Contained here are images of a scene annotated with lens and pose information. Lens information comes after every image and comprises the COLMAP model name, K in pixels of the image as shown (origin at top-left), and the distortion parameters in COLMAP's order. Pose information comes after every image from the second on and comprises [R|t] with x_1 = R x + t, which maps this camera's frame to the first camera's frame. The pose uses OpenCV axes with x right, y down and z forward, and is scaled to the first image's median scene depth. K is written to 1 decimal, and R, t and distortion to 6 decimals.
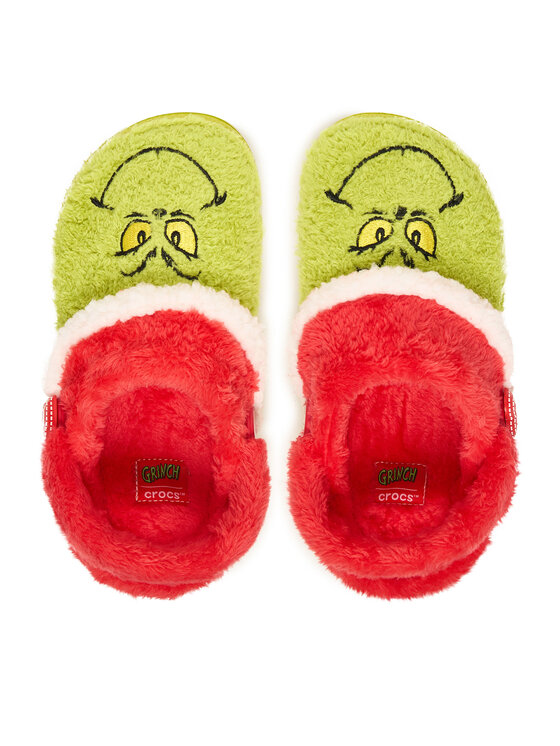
lens RADIAL K [[838.0, 0, 280.2], [0, 838.0, 373.2], [0, 0, 1]] dist [0.007066, 0.000000]
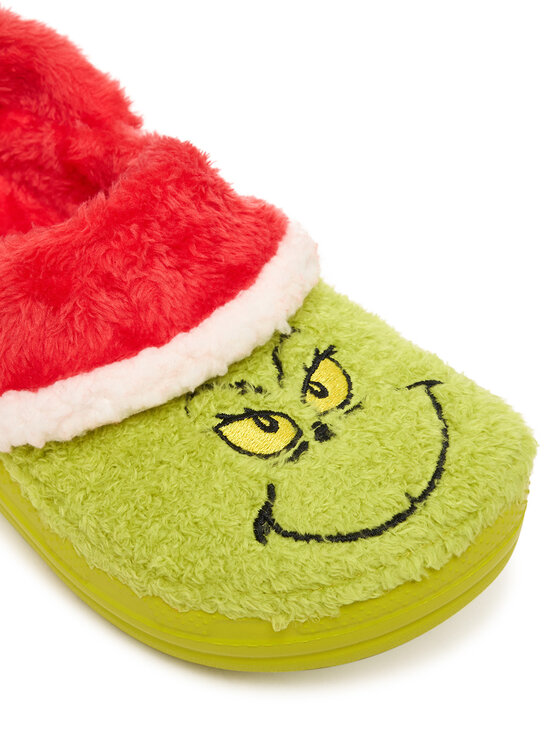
lens RADIAL K [[1459.0, 0, 280.1], [0, 1459.0, 373.0], [0, 0, 1]] dist [-0.009599, 0.000000]
pose [[-0.682076, 0.569467, -0.458781, 0.545902], [-0.715300, -0.649985, 0.256644, -0.375635], [-0.152050, 0.503217, 0.850678, 0.230264]]
